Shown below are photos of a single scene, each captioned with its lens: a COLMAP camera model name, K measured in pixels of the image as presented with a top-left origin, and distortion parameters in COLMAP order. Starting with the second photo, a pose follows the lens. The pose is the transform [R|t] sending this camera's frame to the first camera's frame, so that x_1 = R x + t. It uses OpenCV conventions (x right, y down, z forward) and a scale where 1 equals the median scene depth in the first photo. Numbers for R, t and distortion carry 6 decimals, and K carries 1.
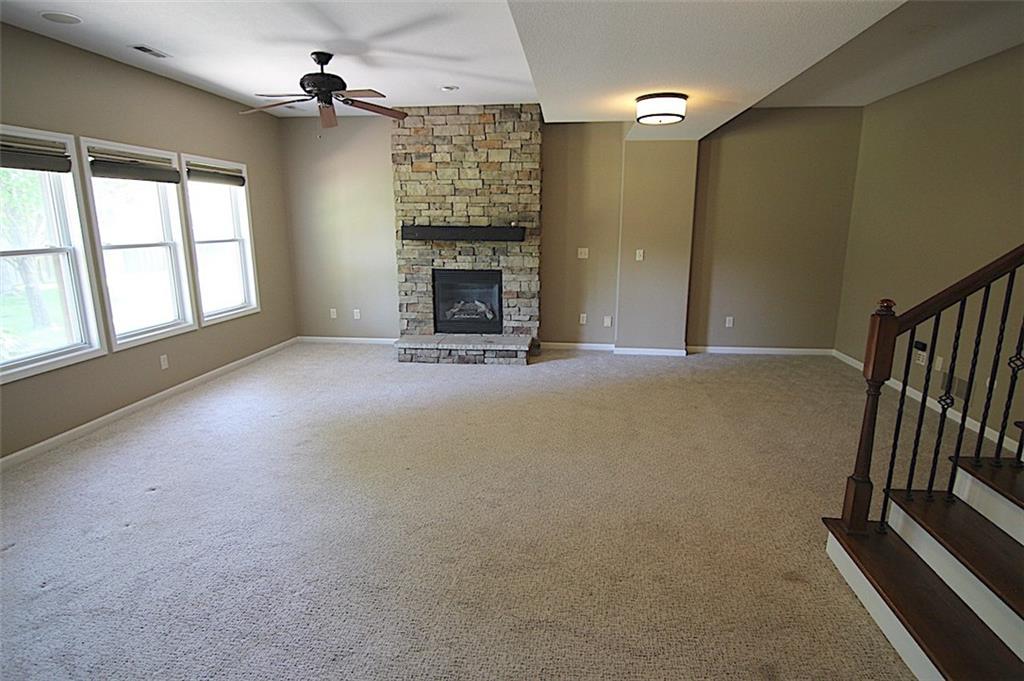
lens RADIAL K [[550.2, 0, 517.7], [0, 550.2, 349.4], [0, 0, 1]] dist [0.000342, -0.007276]
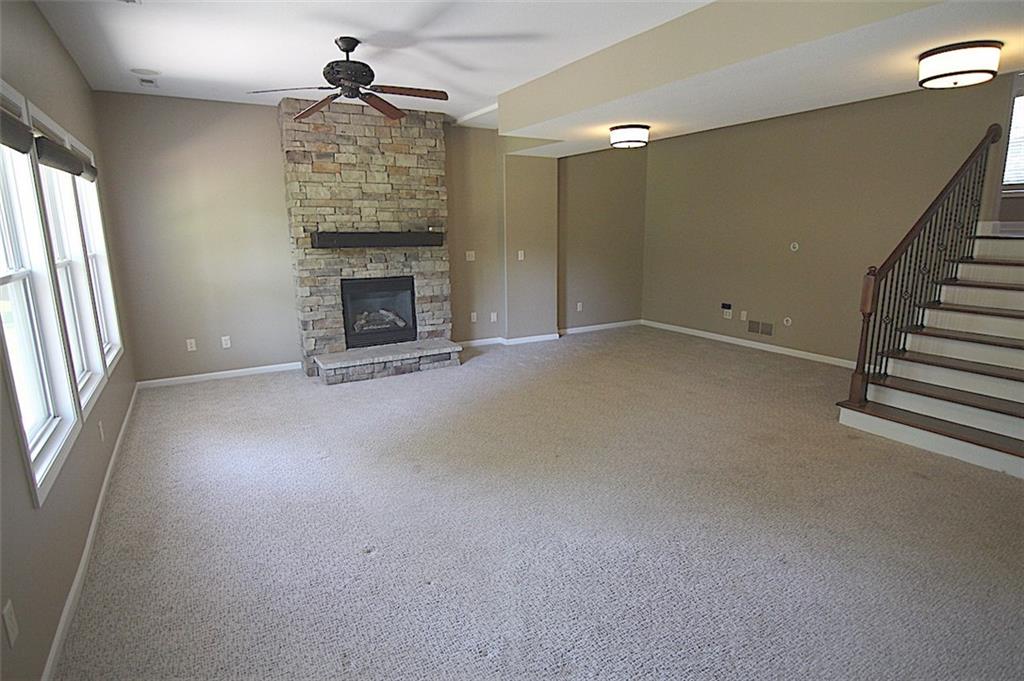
lens RADIAL K [[550.2, 0, 517.7], [0, 550.2, 349.4], [0, 0, 1]] dist [0.000342, -0.007276]
pose [[0.795213, -0.139844, 0.589983, -0.491263], [0.147616, 0.988414, 0.035319, -0.020724], [-0.588087, 0.059004, 0.806643, 0.099898]]
